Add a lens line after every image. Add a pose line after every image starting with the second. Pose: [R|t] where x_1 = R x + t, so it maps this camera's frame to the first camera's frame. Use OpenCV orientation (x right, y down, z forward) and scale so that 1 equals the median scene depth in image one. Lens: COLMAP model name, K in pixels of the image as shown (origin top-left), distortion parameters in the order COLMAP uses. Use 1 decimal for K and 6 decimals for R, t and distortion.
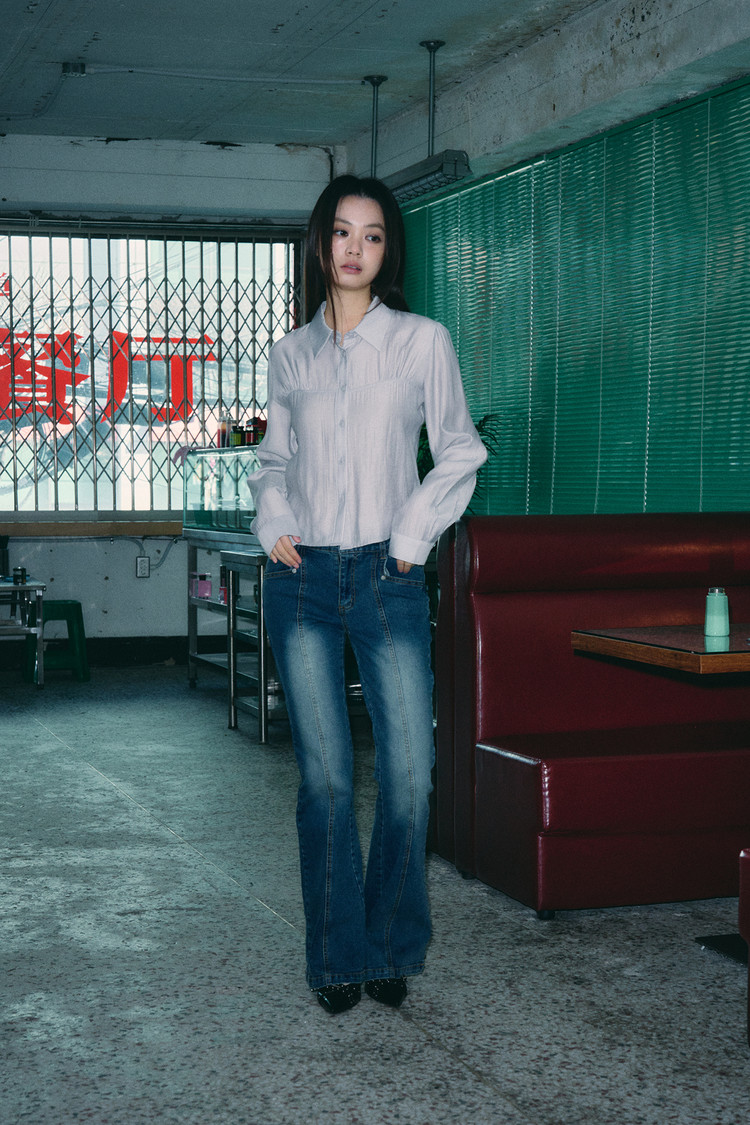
lens RADIAL K [[1913.6, 0, 370.5], [0, 1913.6, 580.2], [0, 0, 1]] dist [-0.080335, 0.000000]
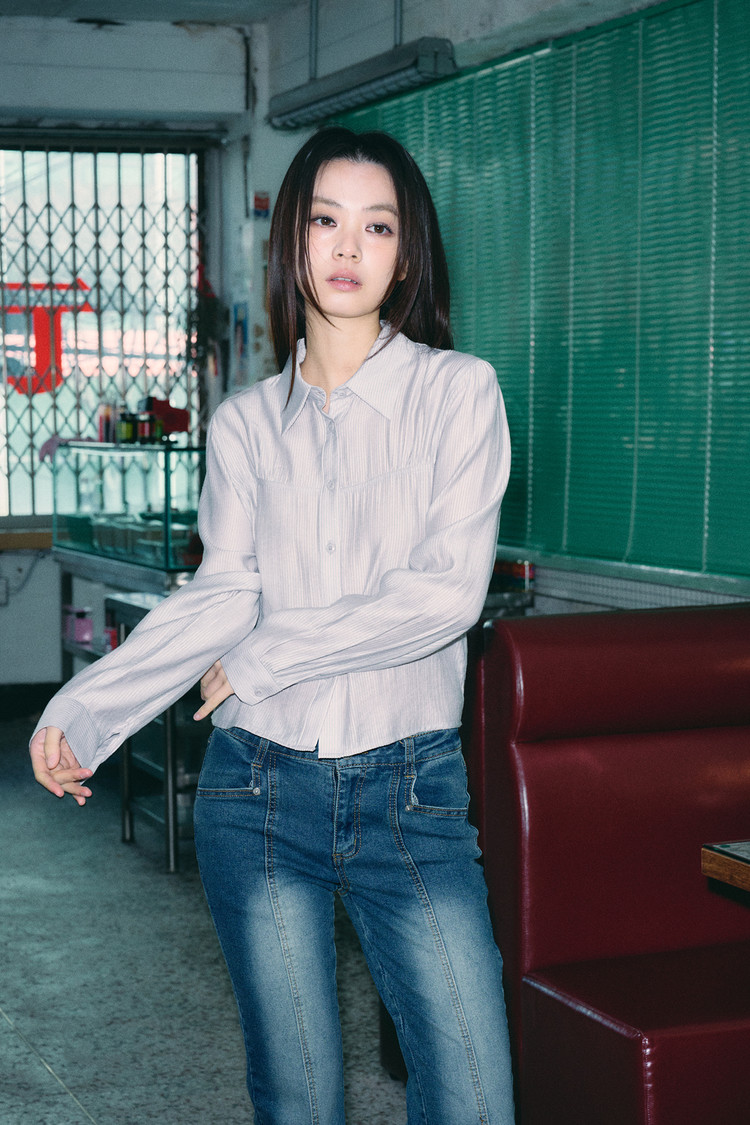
lens RADIAL K [[2332.3, 0, 442.5], [0, 2332.3, 598.8], [0, 0, 1]] dist [-0.063168, 0.000000]
pose [[0.997546, -0.012310, 0.068917, -0.014189], [0.010797, 0.999693, 0.022291, -0.035041], [-0.069170, -0.021492, 0.997373, 0.129618]]
